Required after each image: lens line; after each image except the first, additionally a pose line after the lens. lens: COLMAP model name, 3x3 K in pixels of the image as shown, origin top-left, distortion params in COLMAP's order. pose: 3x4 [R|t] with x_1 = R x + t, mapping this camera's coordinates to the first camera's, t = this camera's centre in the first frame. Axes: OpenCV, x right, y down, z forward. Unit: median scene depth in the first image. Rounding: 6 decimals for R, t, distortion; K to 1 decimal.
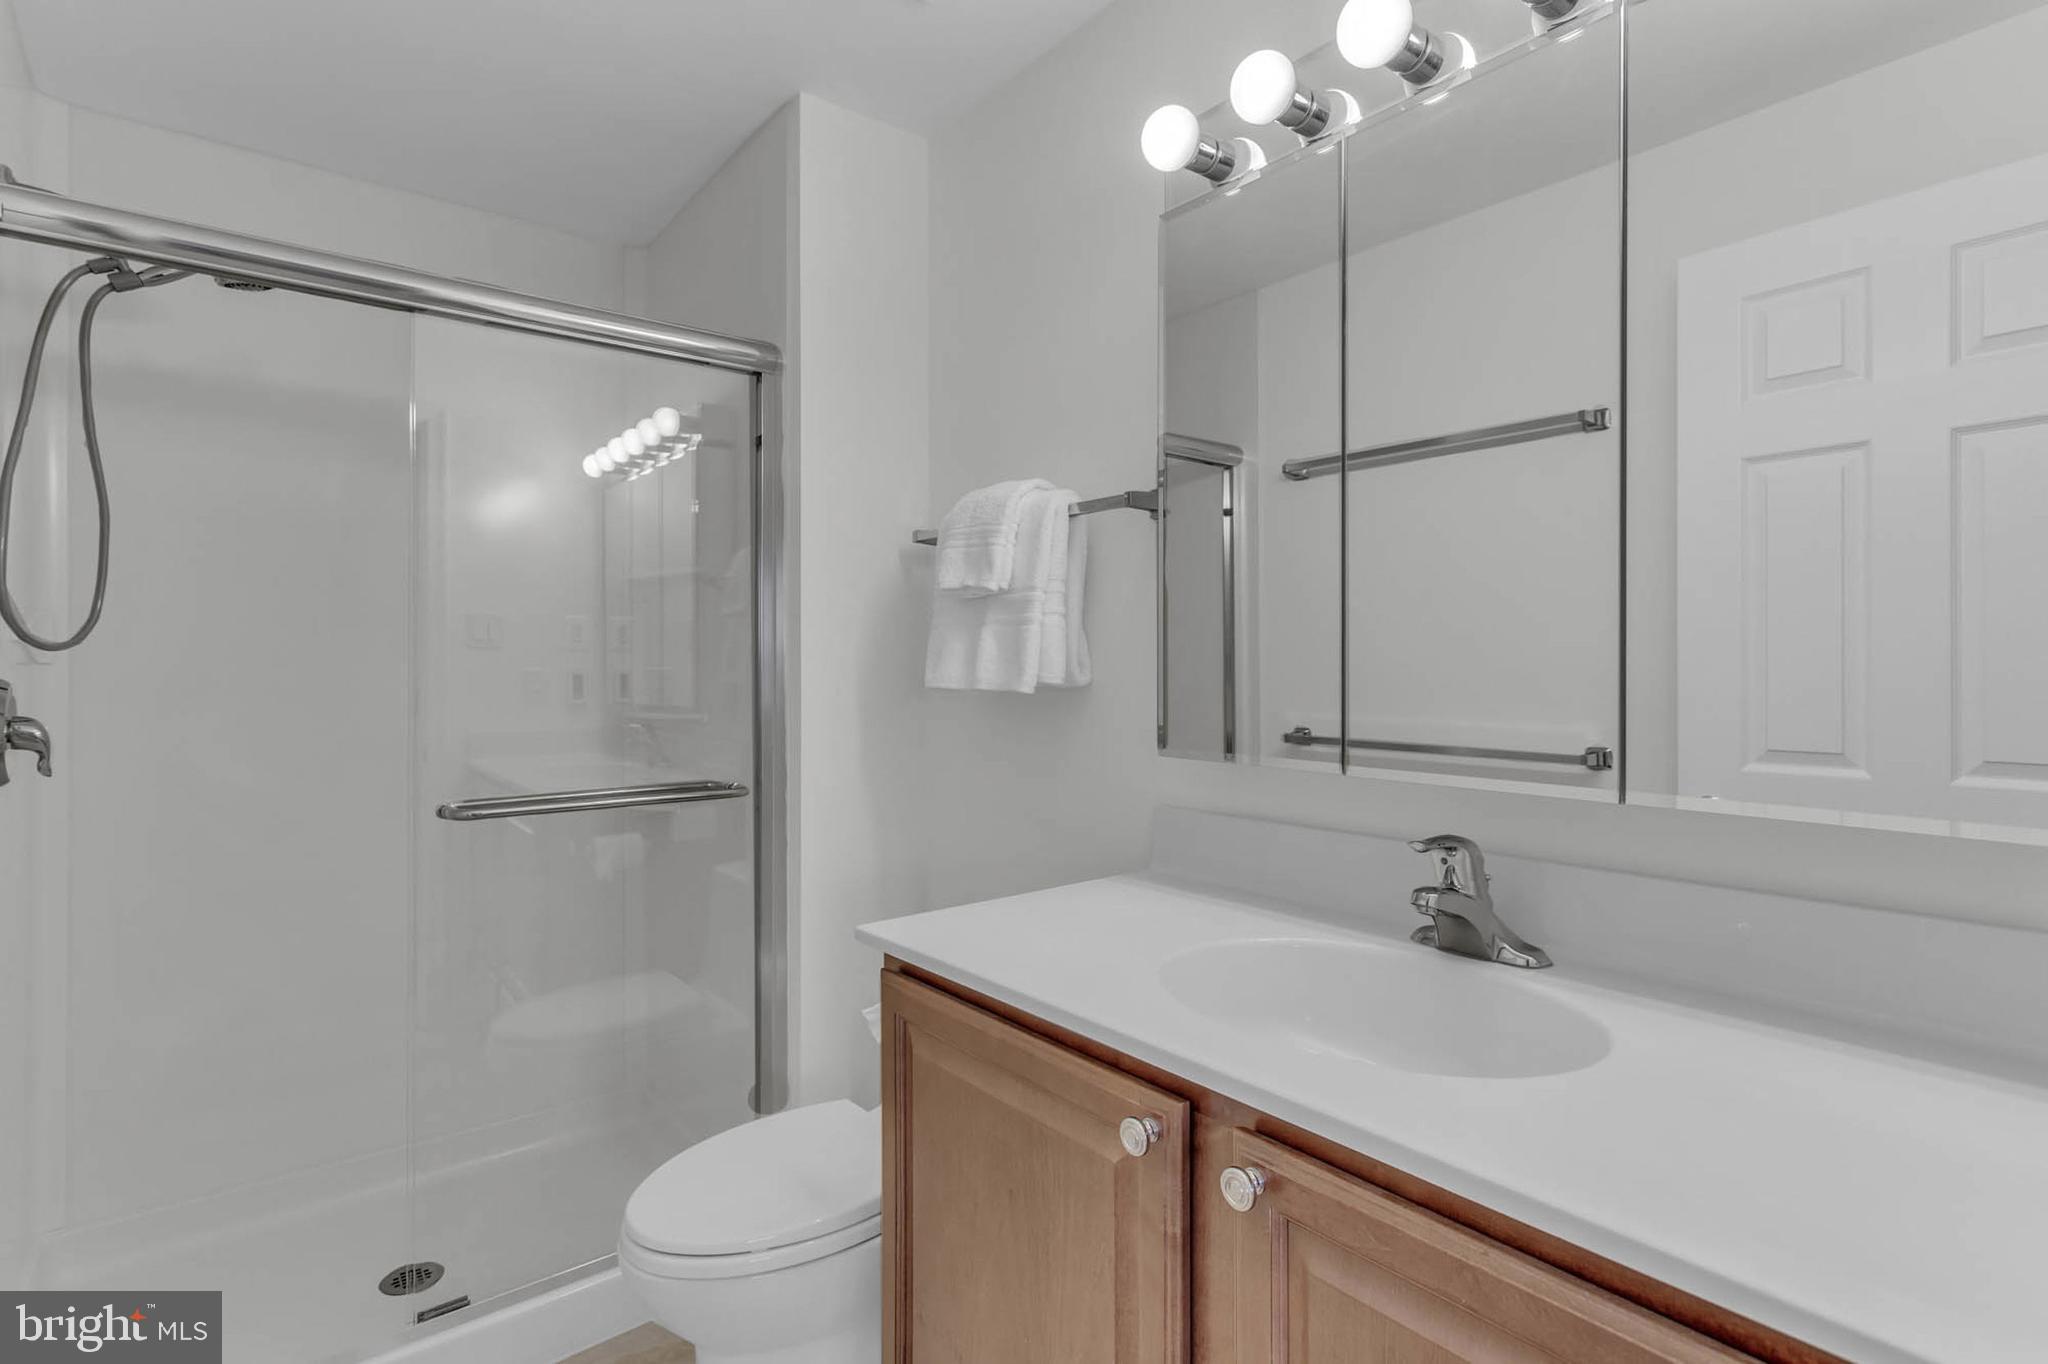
lens RADIAL K [[1008.8, 0, 1029.2], [0, 1008.8, 678.3], [0, 0, 1]] dist [0.004011, 0.000484]
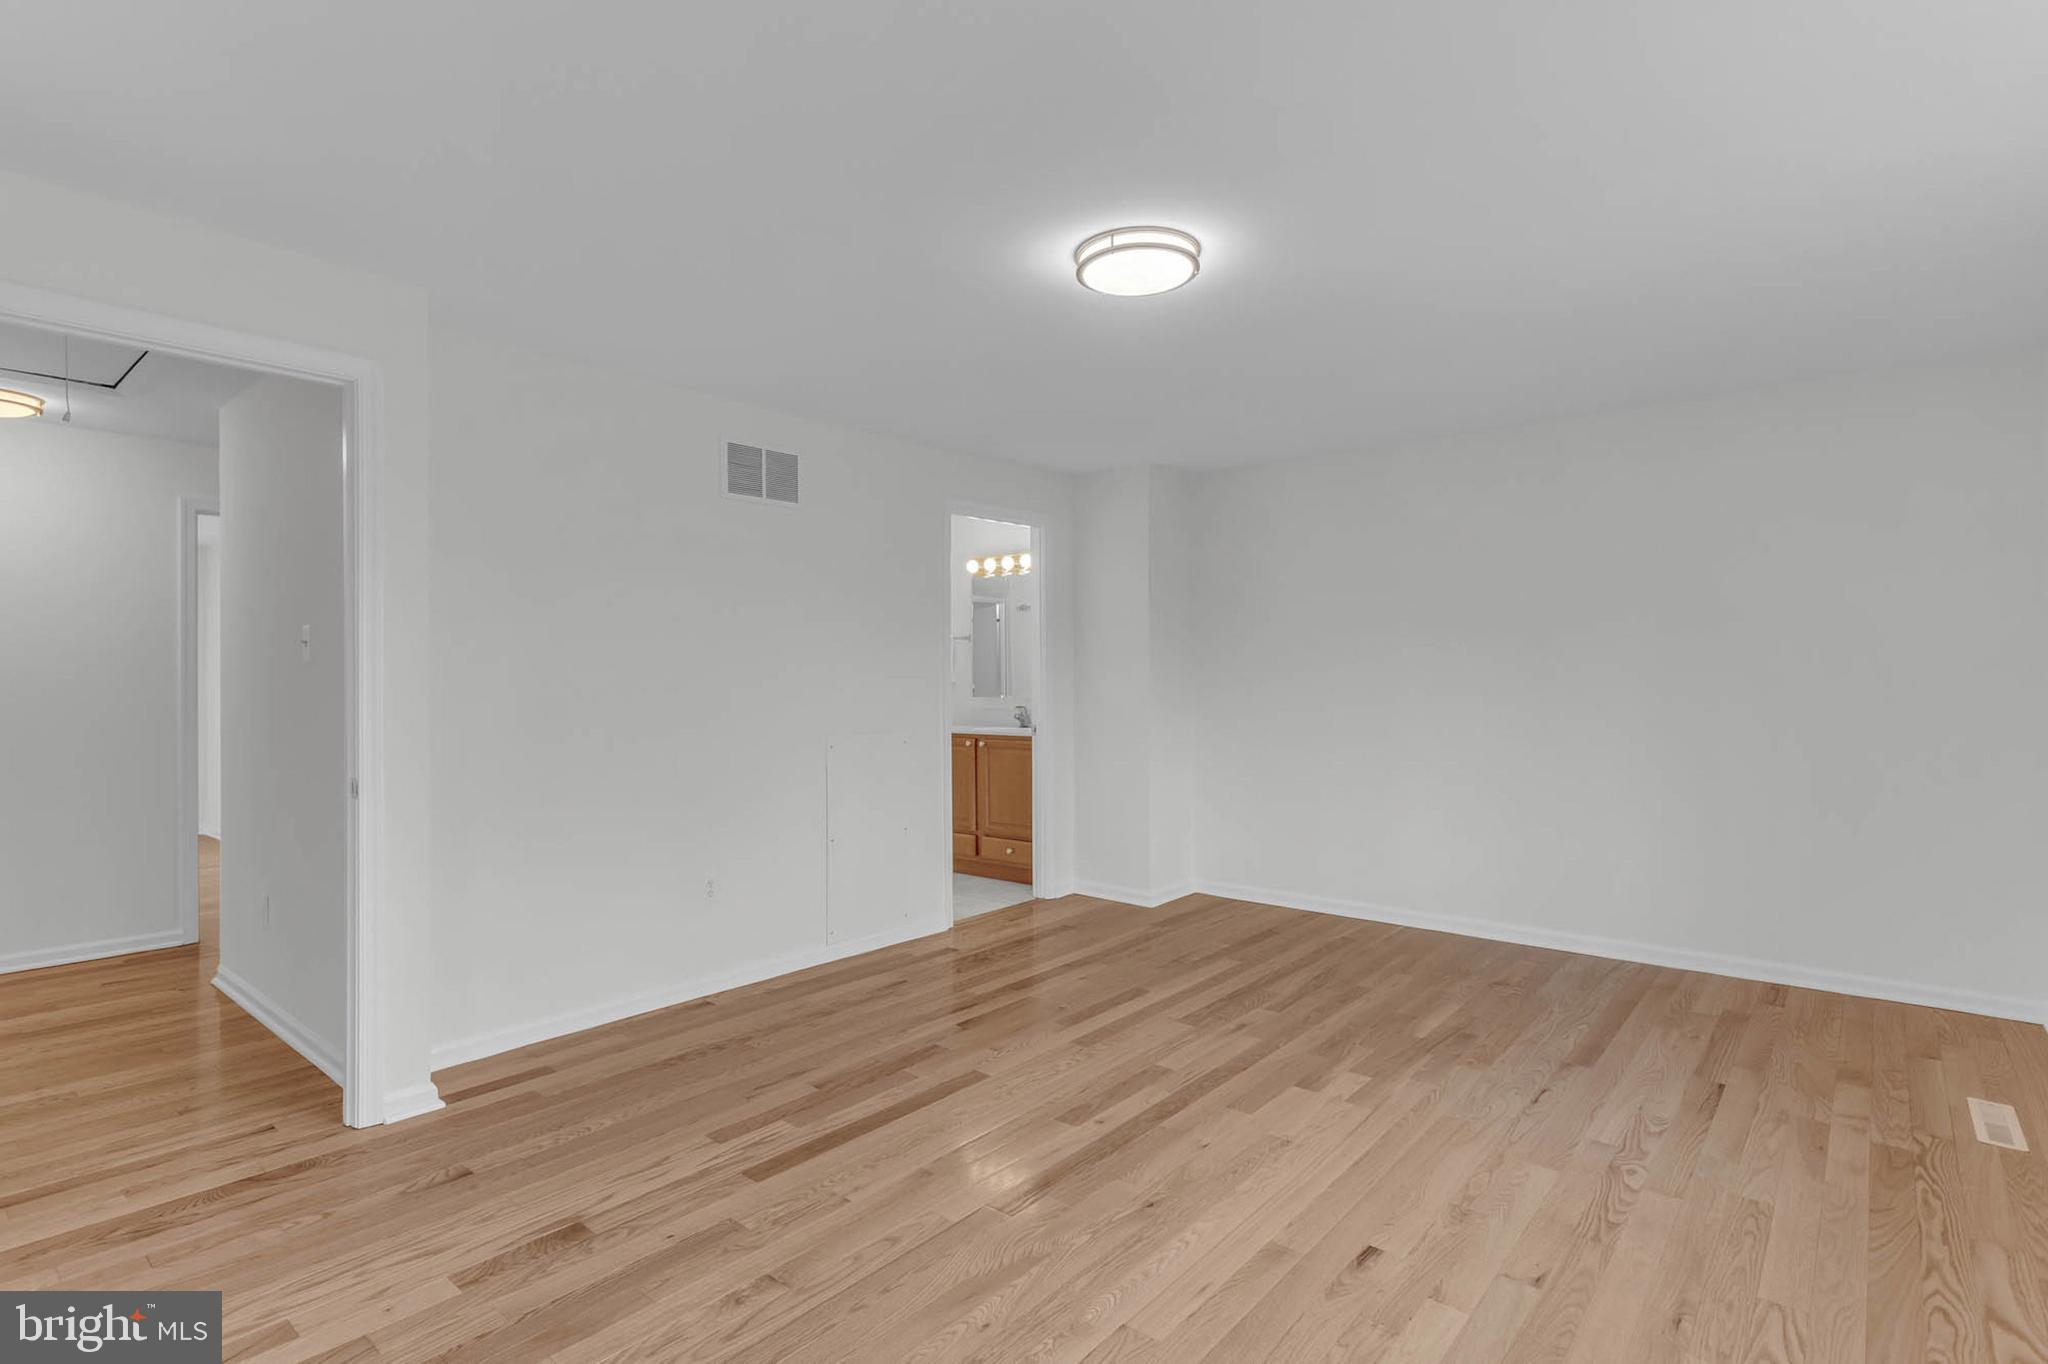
lens RADIAL K [[1008.8, 0, 1029.2], [0, 1008.8, 678.3], [0, 0, 1]] dist [0.004011, 0.000484]
pose [[0.984321, -0.008478, 0.176180, -0.570286], [0.009899, 0.999925, -0.007186, 0.038142], [-0.176106, 0.008817, 0.984332, -4.802582]]
